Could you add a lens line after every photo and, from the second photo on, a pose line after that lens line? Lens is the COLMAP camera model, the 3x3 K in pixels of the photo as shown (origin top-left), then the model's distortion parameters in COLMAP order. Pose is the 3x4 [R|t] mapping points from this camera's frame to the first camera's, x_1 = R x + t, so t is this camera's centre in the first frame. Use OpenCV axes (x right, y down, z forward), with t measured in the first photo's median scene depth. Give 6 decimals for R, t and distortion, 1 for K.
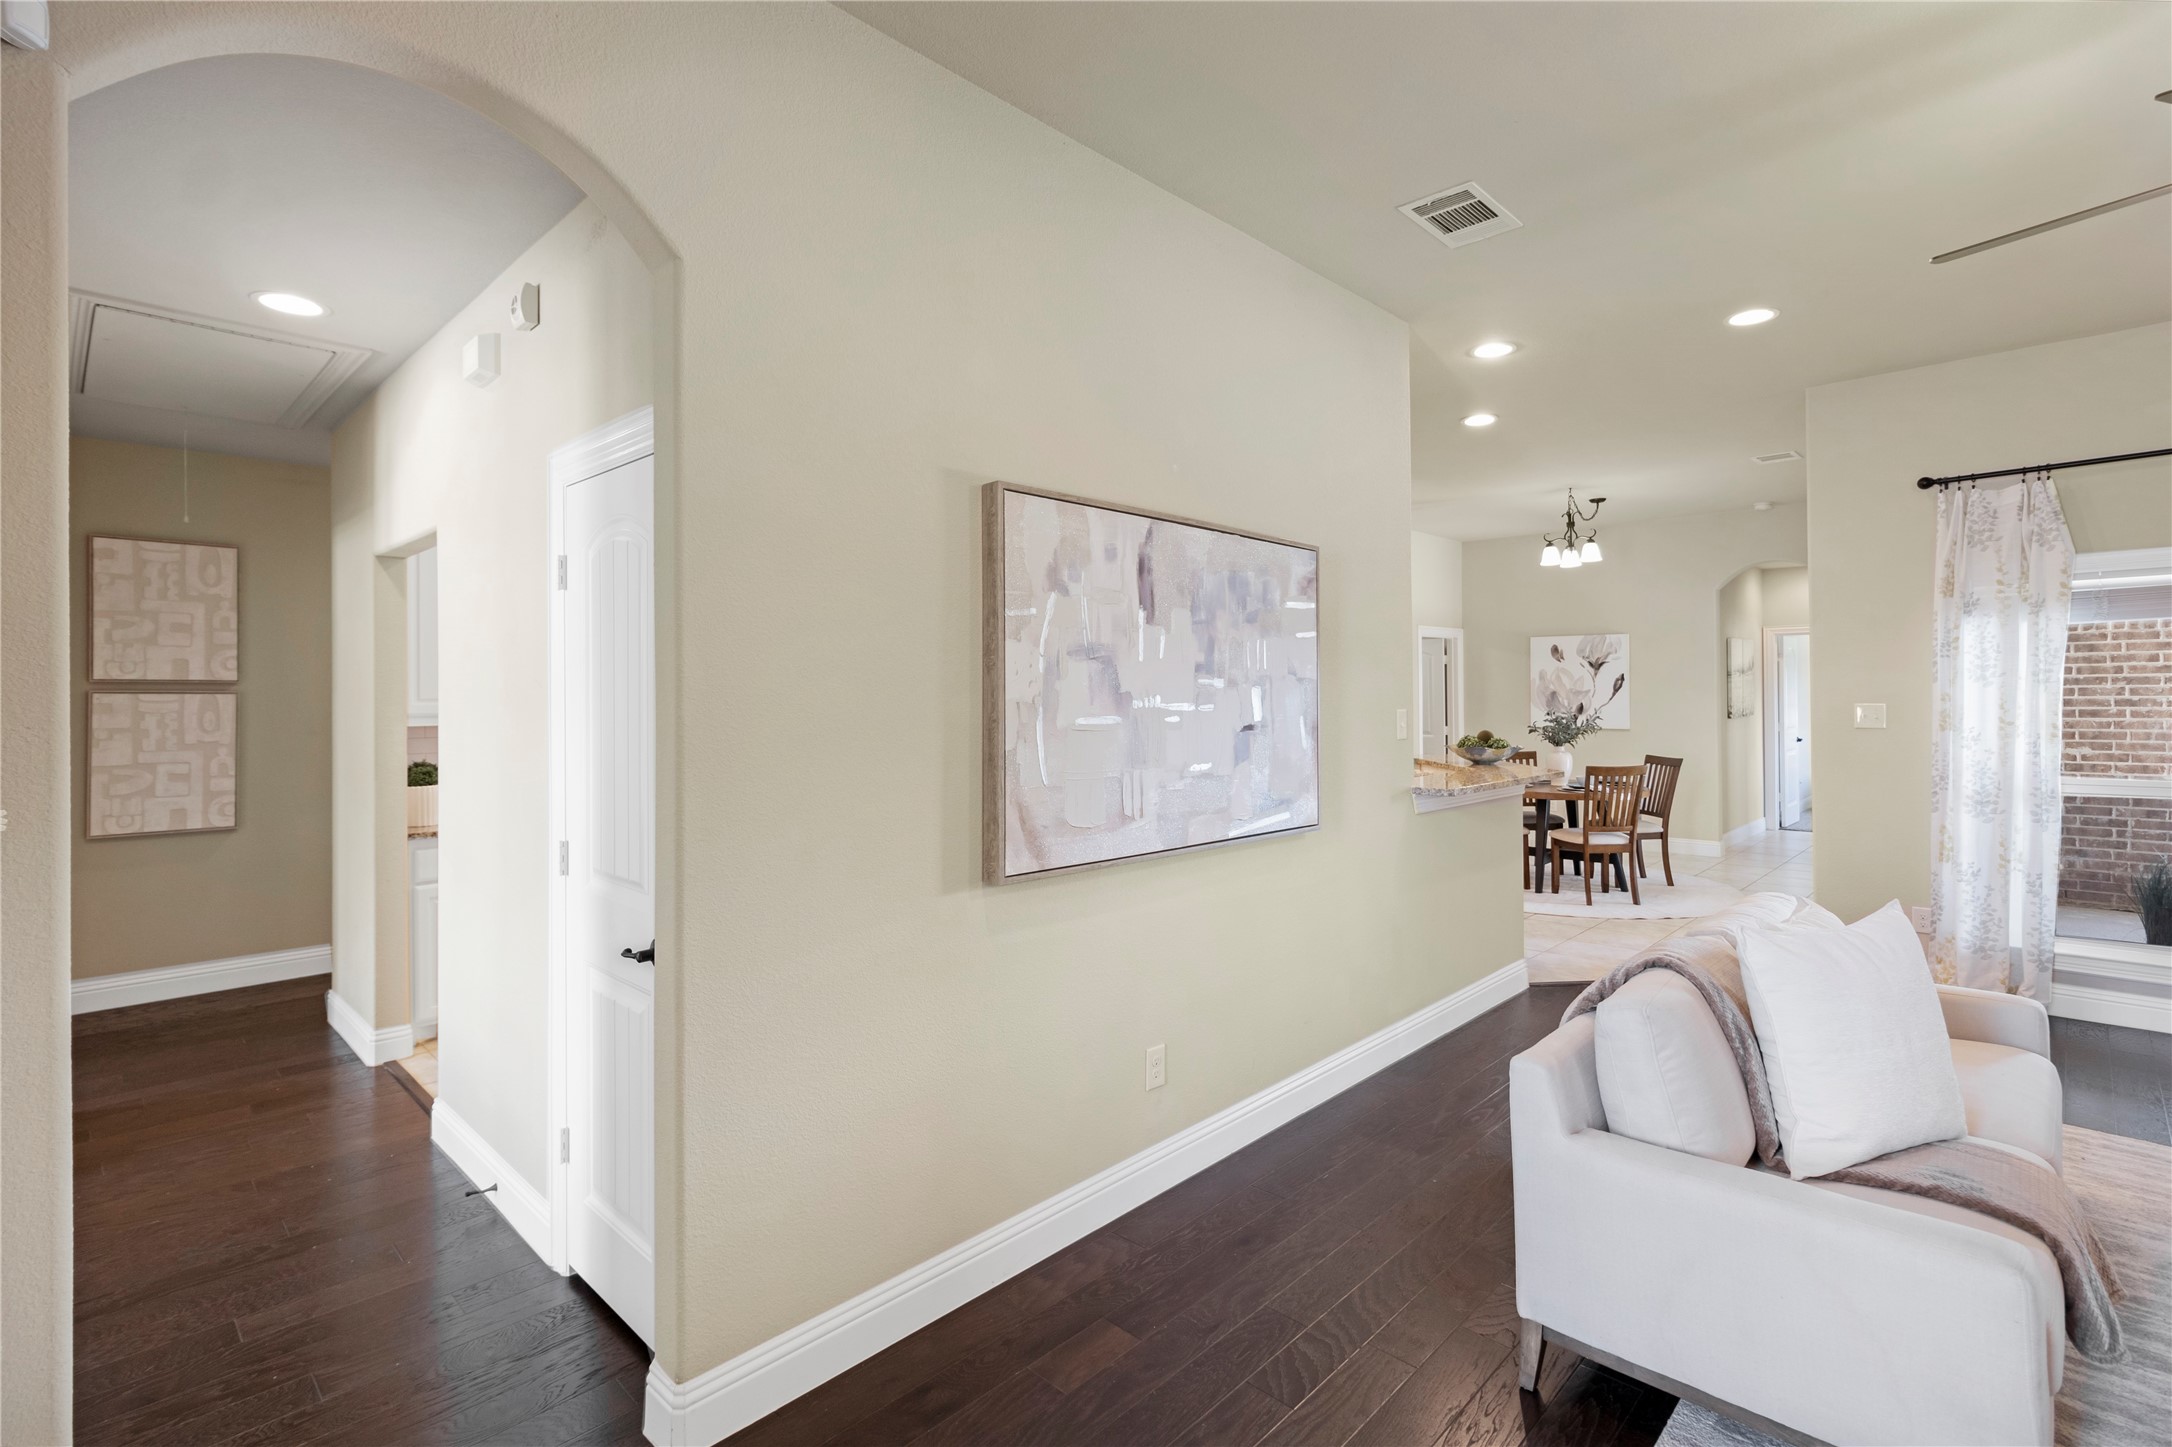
lens RADIAL K [[998.4, 0, 1083.0], [0, 998.4, 688.0], [0, 0, 1]] dist [-0.001891, -0.000560]
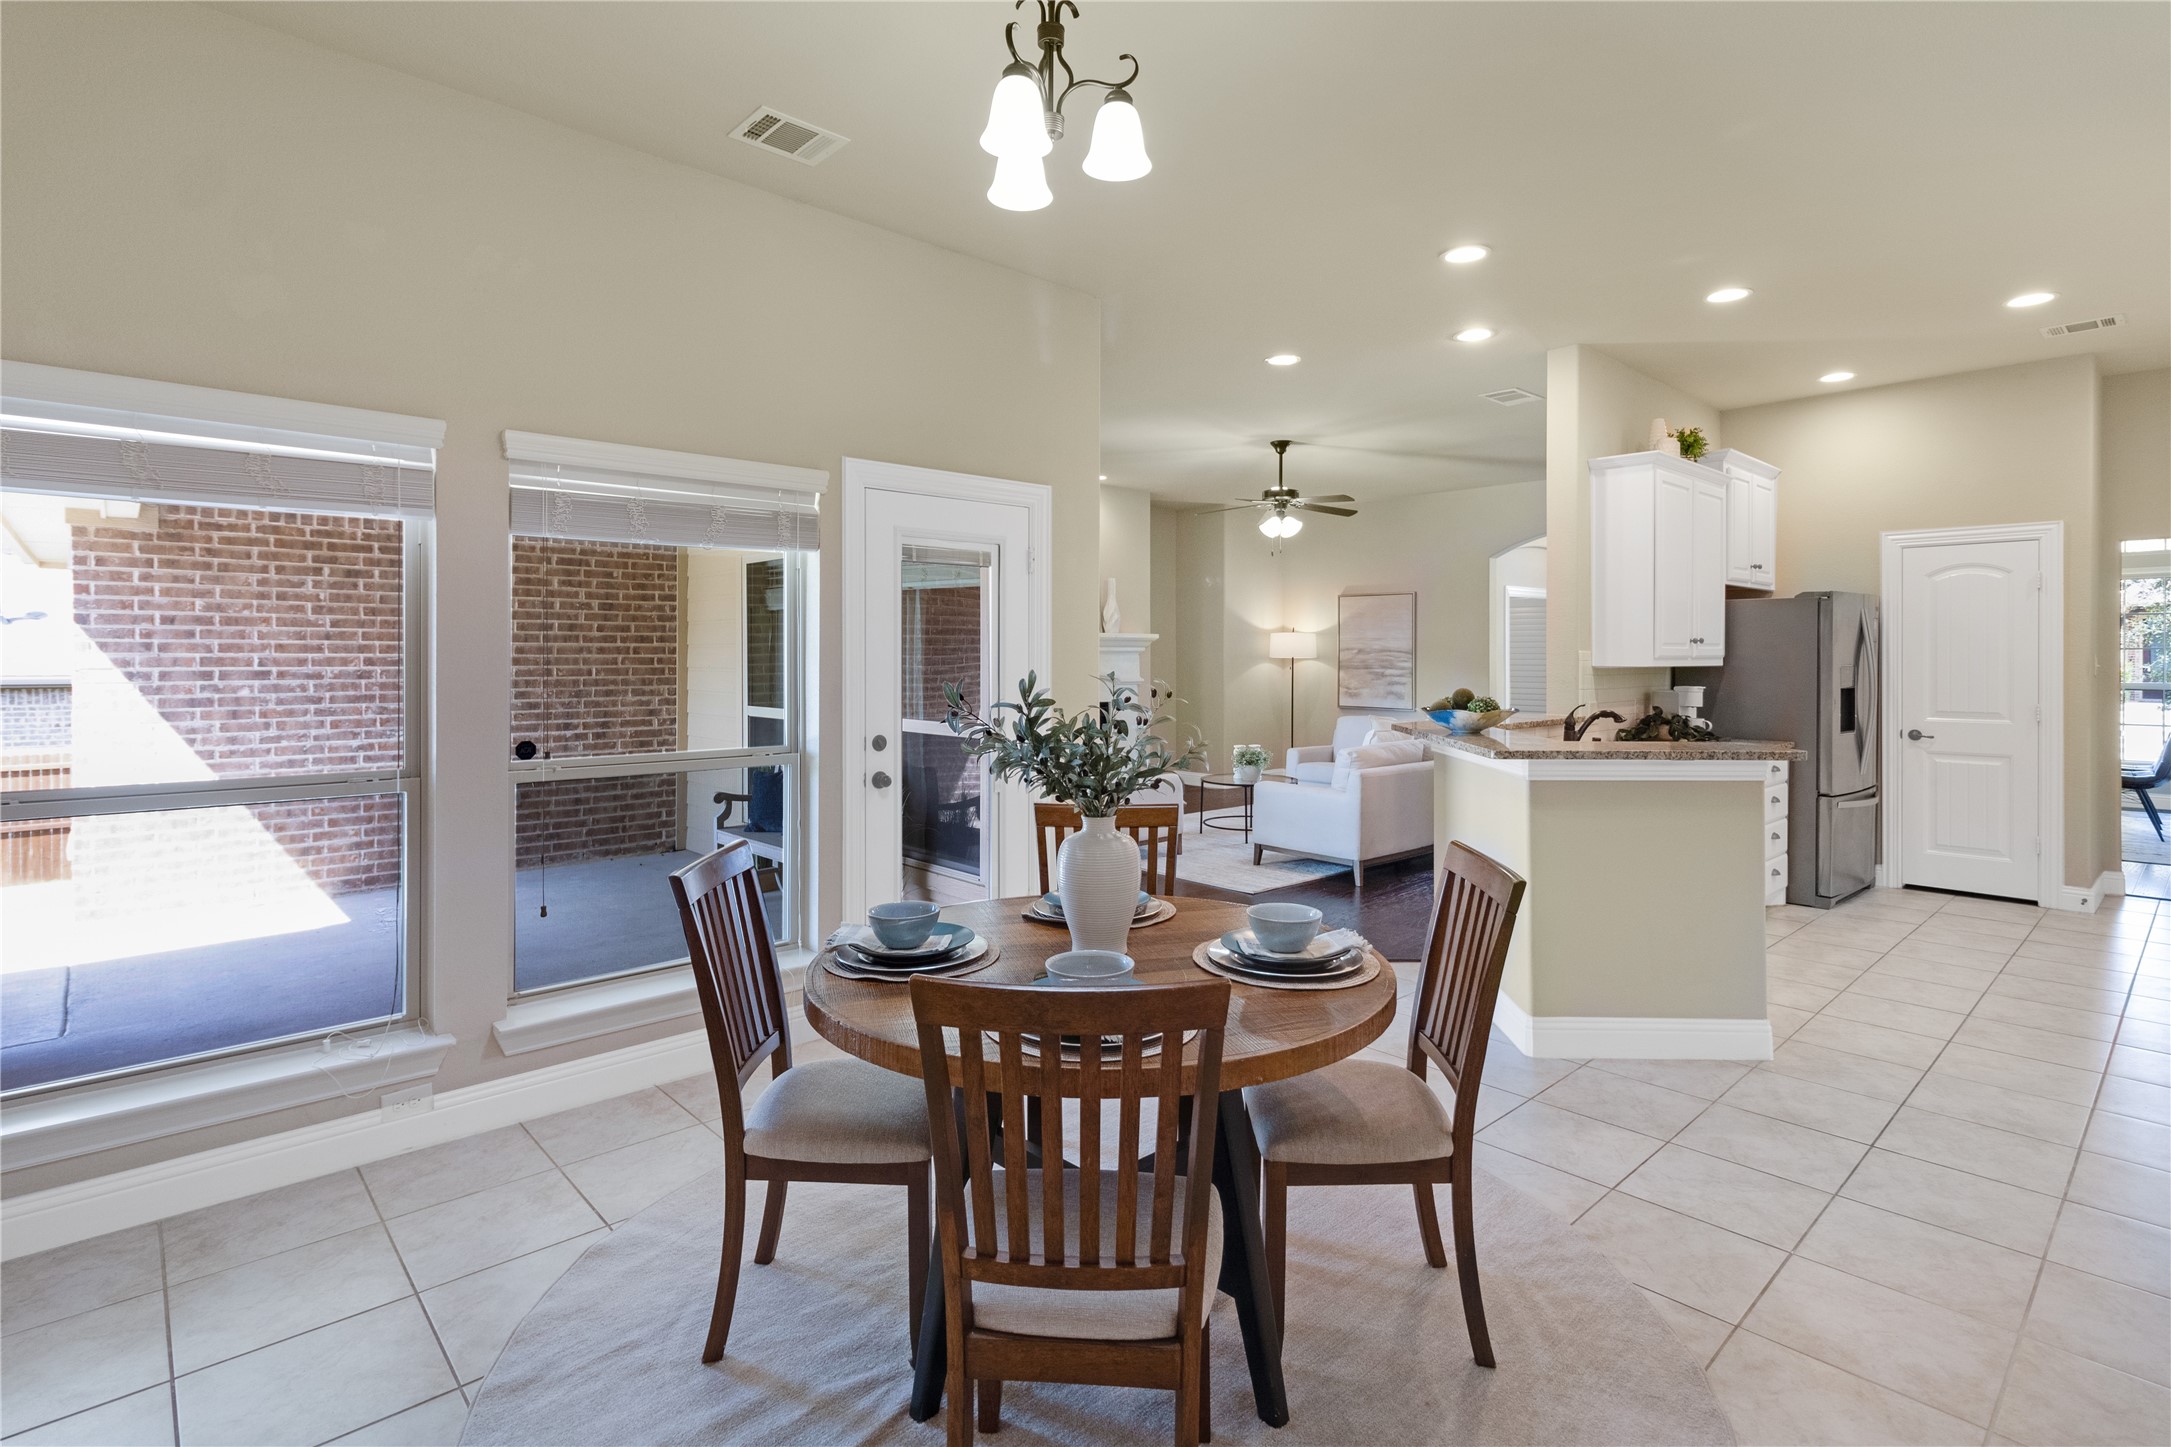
lens RADIAL K [[1053.3, 0, 1088.6], [0, 1053.3, 652.7], [0, 0, 1]] dist [0.009807, 0.000486]
pose [[-0.998697, 0.007920, 0.050414, 0.757387], [0.007476, 0.999932, -0.008985, 0.023721], [-0.050482, -0.008596, -0.998688, 2.117502]]
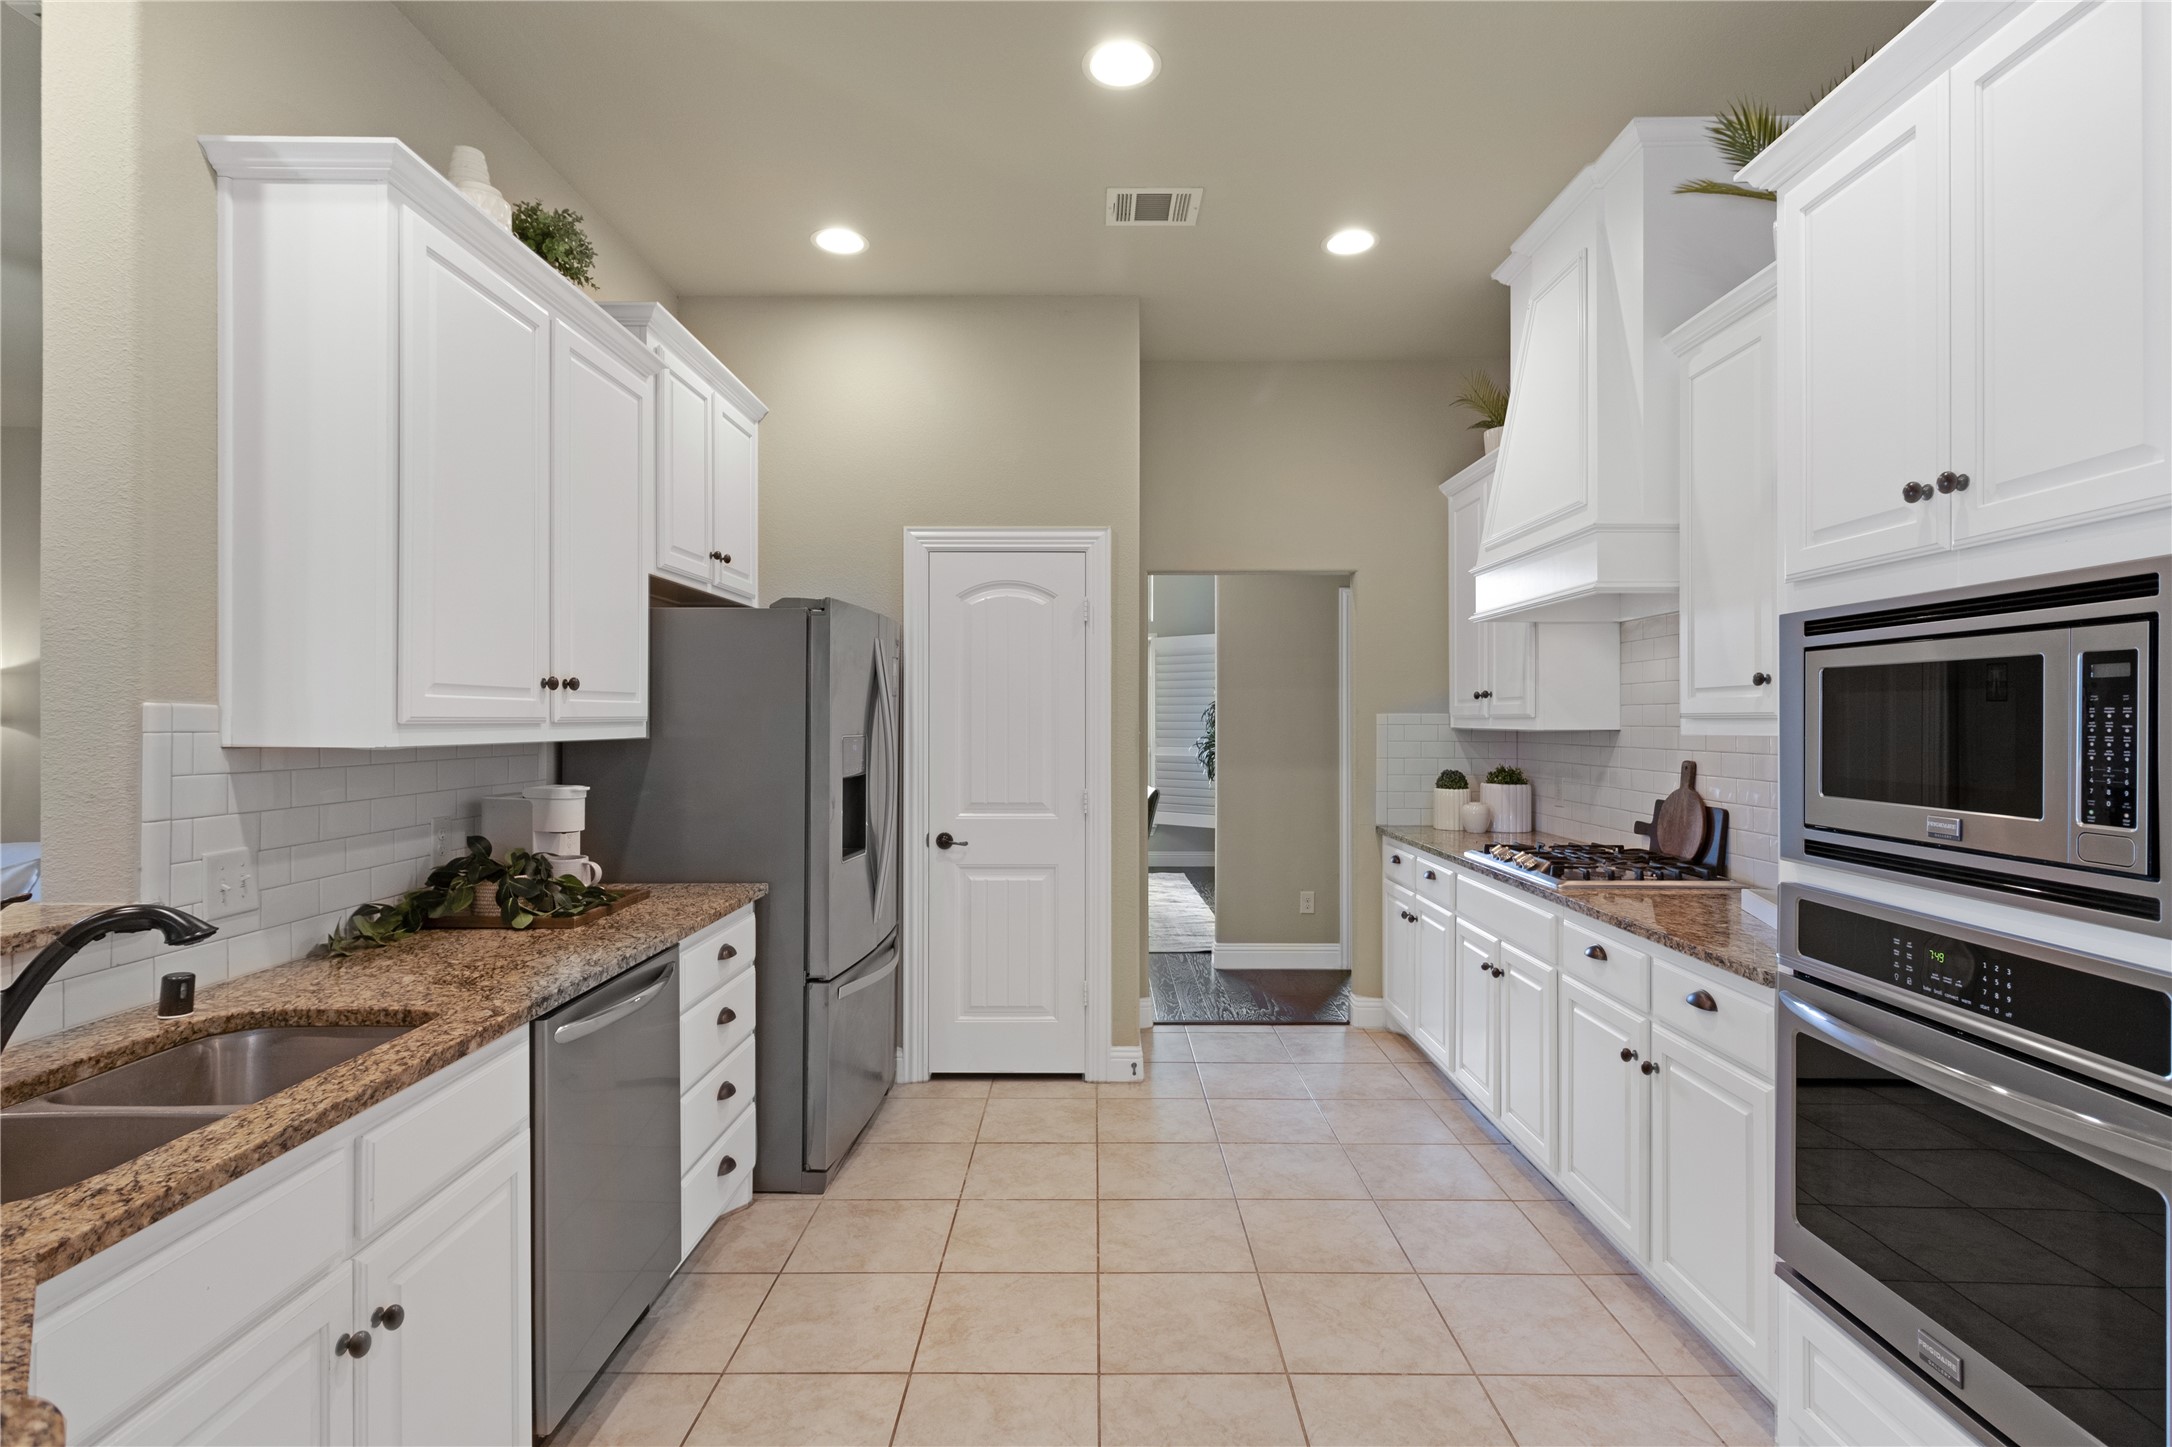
lens RADIAL K [[1044.4, 0, 1086.0], [0, 1044.4, 723.5], [0, 0, 1]] dist [-0.001112, -0.000592]
pose [[-0.722648, 0.010475, -0.691136, 0.288259], [0.009656, 0.999941, 0.005059, 0.023818], [0.691148, -0.003018, -0.722707, 1.423402]]
